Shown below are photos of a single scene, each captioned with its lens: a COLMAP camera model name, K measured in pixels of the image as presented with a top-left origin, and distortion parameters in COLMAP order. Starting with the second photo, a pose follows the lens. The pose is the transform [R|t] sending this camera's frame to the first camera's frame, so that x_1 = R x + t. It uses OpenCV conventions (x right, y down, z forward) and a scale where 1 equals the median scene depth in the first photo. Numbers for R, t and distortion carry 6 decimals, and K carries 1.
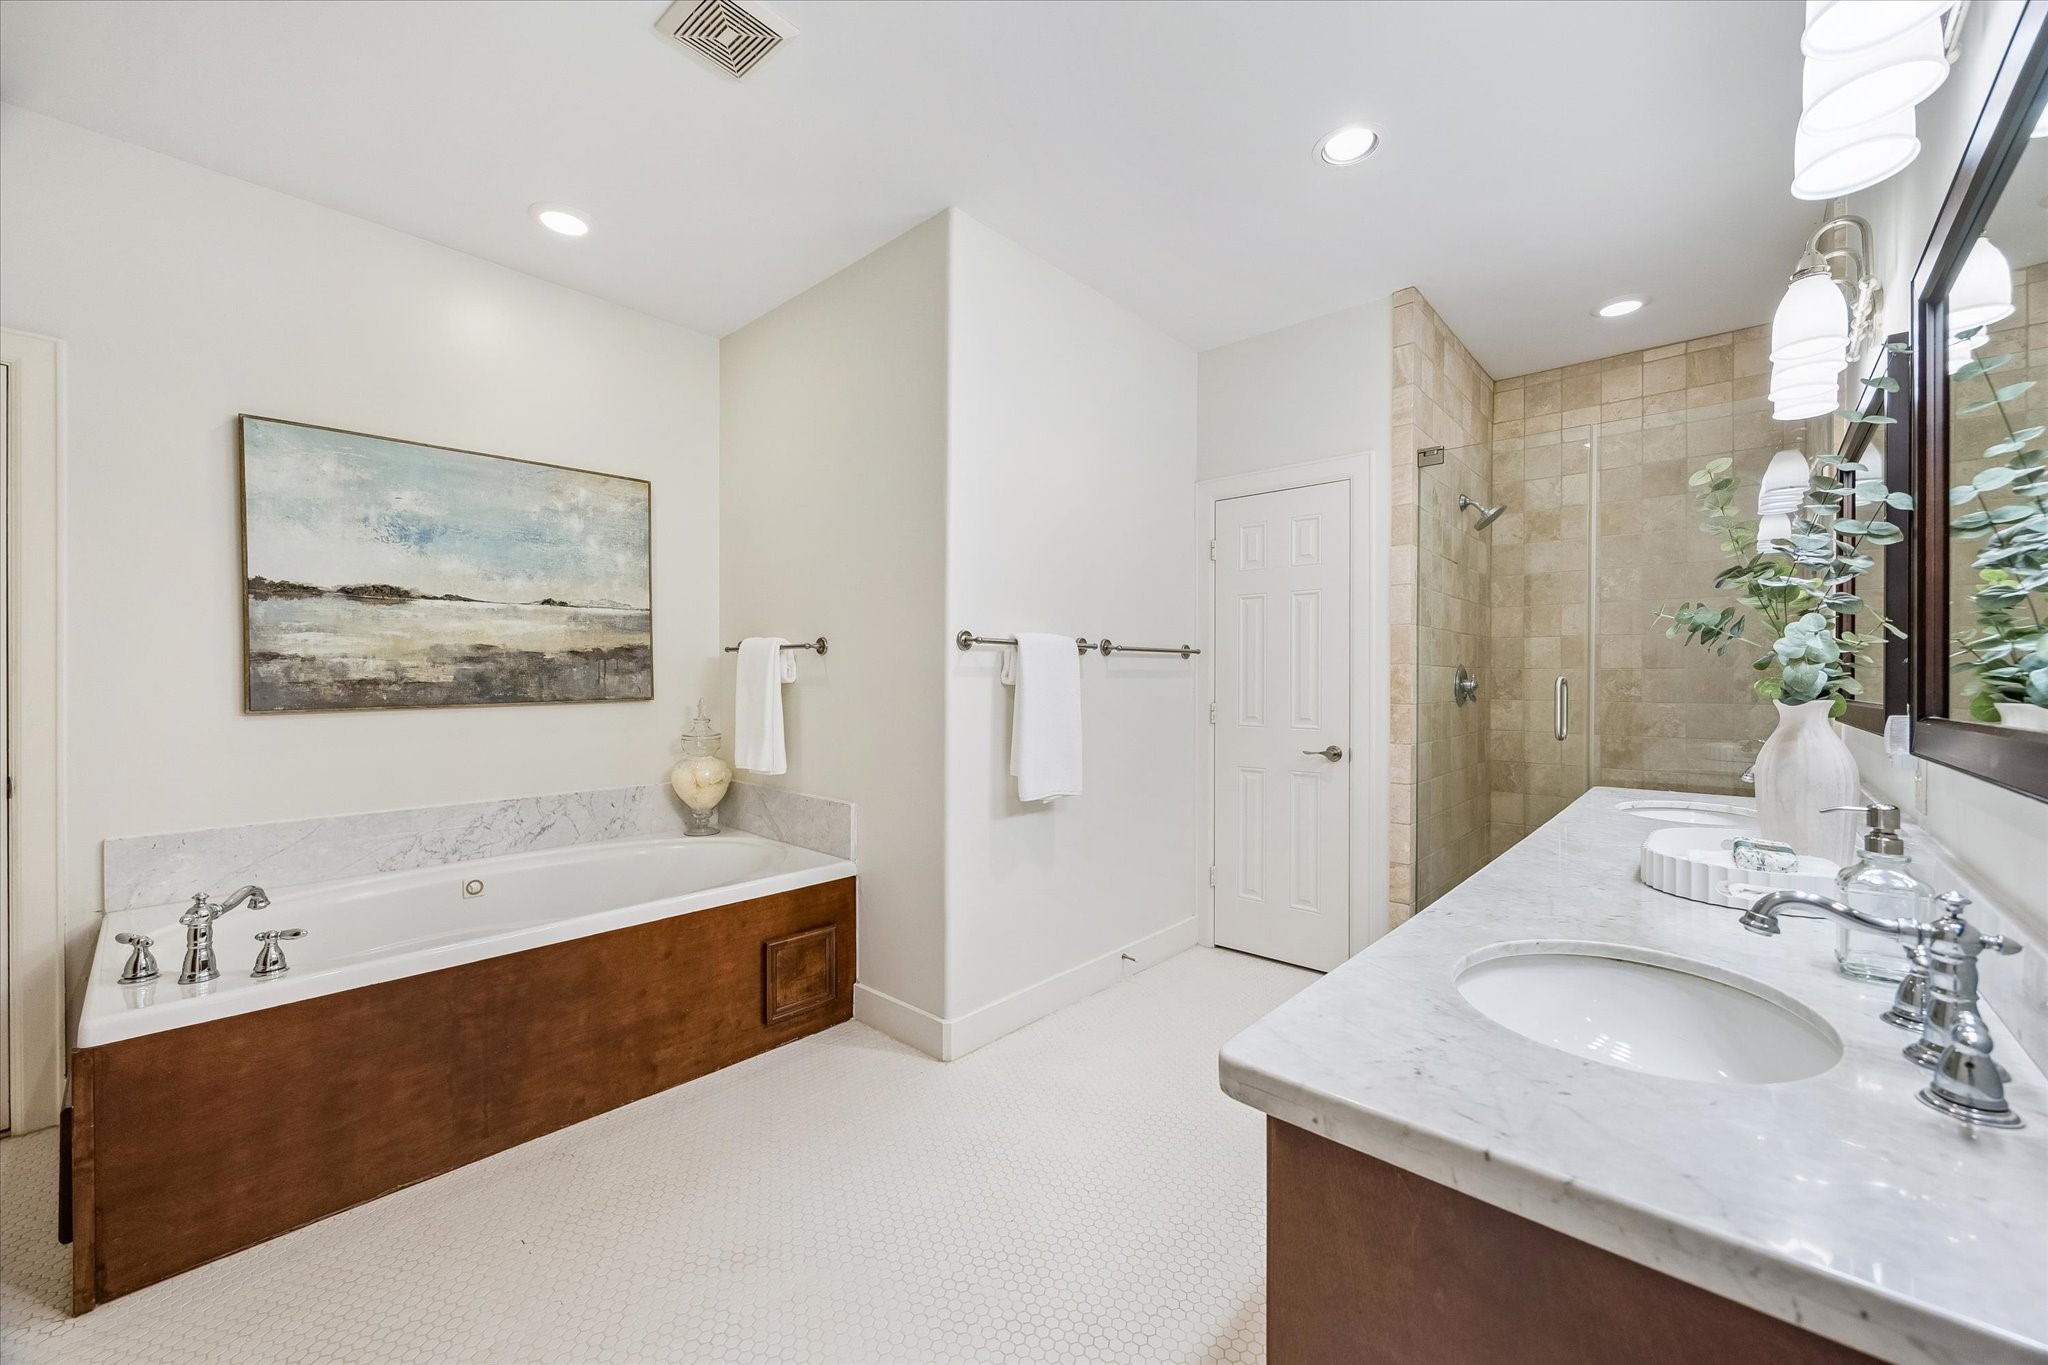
lens RADIAL K [[793.3, 0, 1036.3], [0, 793.3, 683.2], [0, 0, 1]] dist [0.002540, 0.000215]
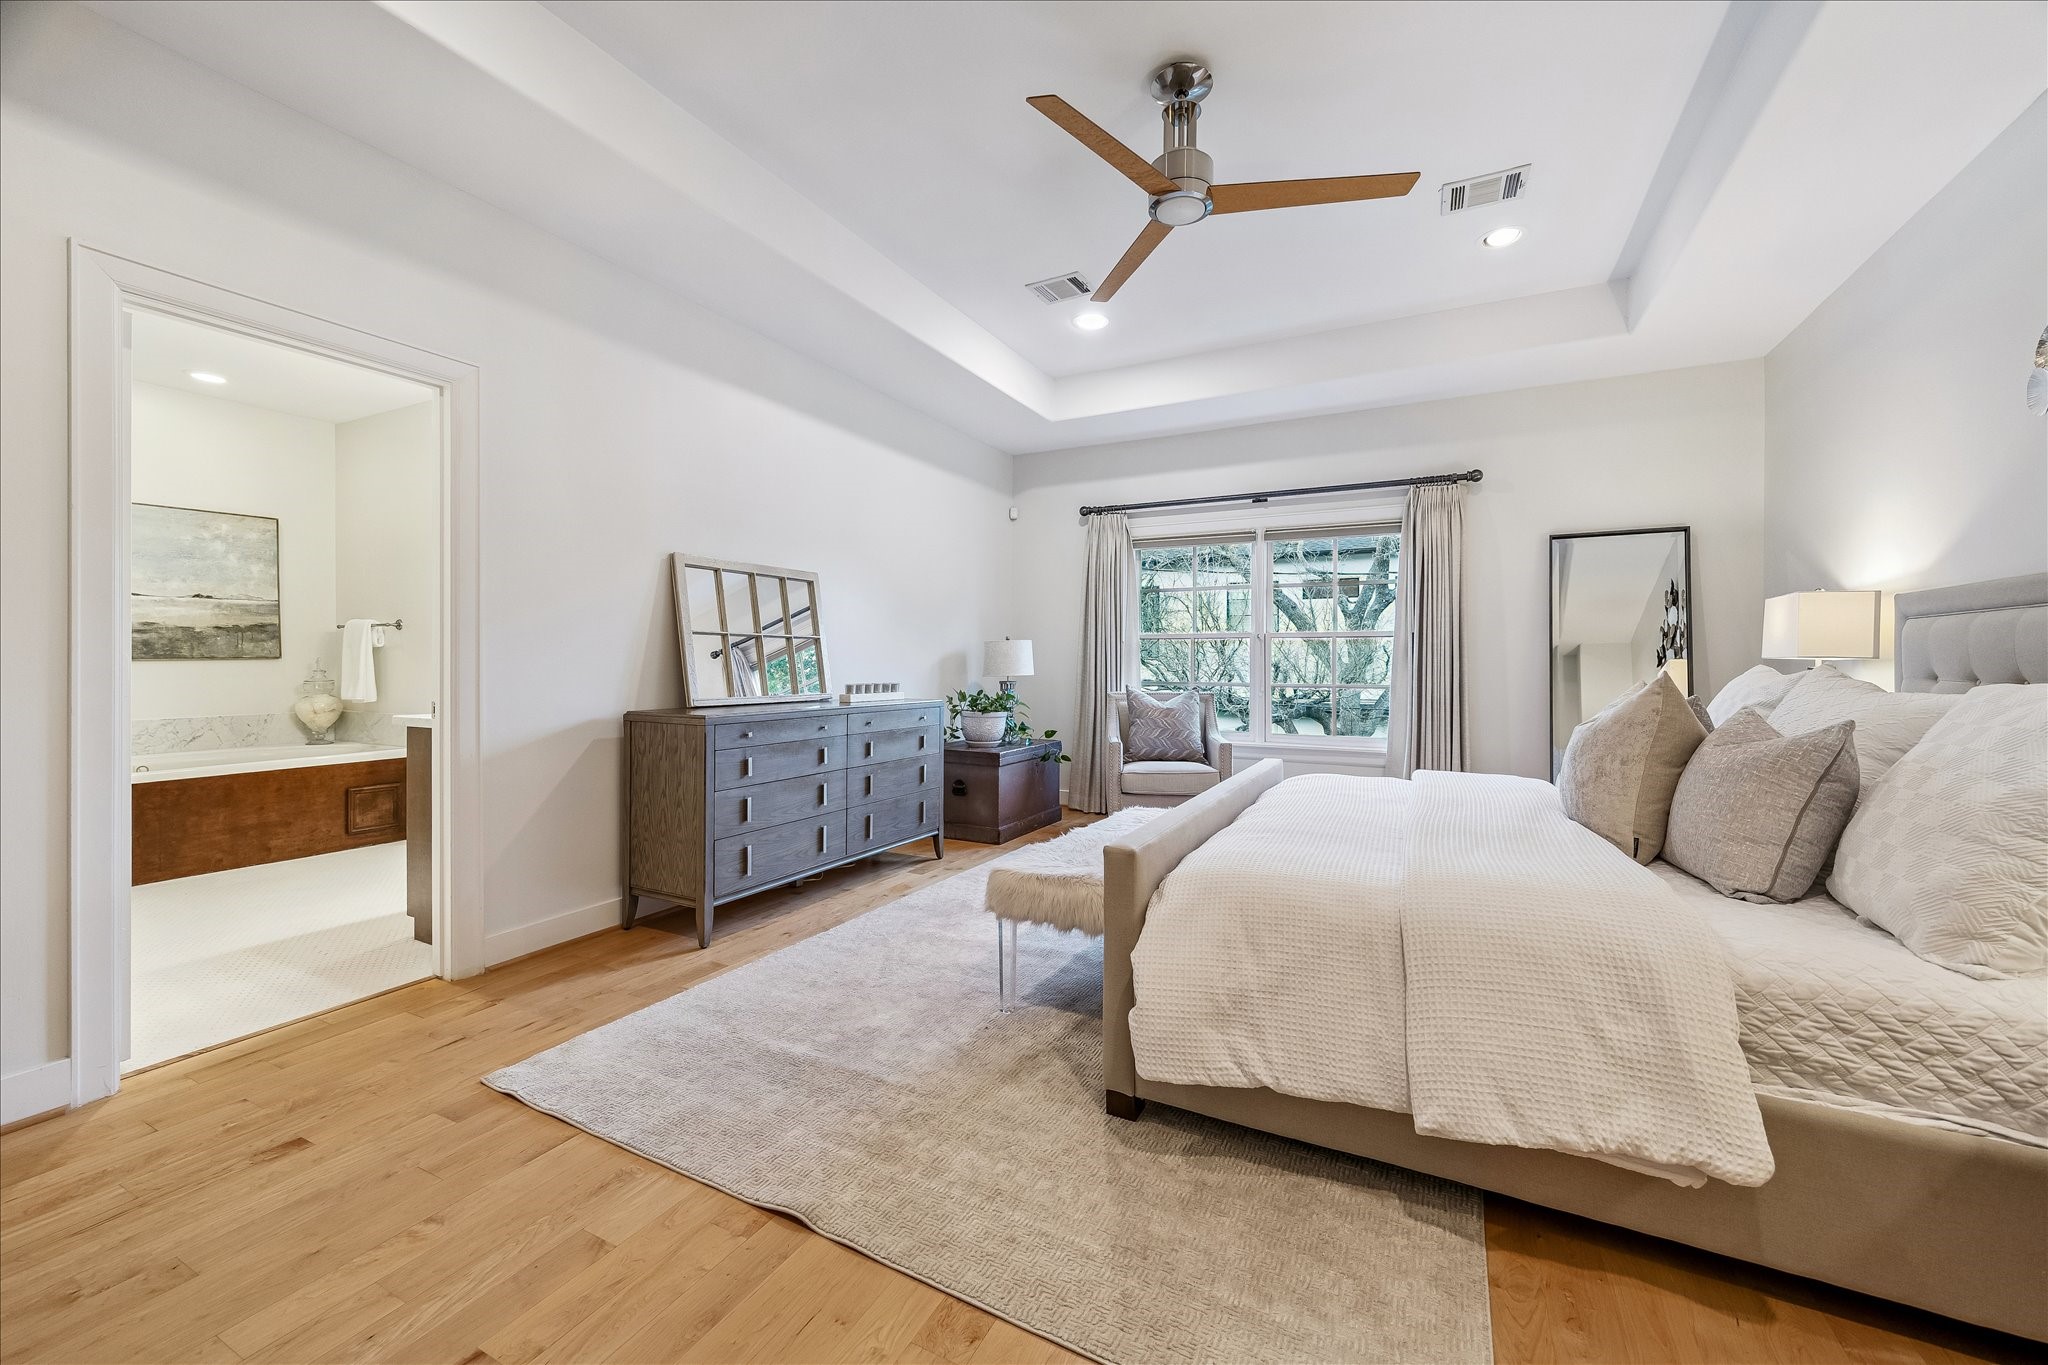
lens RADIAL K [[793.3, 0, 1031.2], [0, 793.3, 664.9], [0, 0, 1]] dist [0.002540, 0.000215]
pose [[0.966617, -0.005070, 0.256177, 0.581778], [0.006003, 0.999978, -0.002858, 0.050069], [-0.256157, 0.004300, 0.966626, -0.954167]]
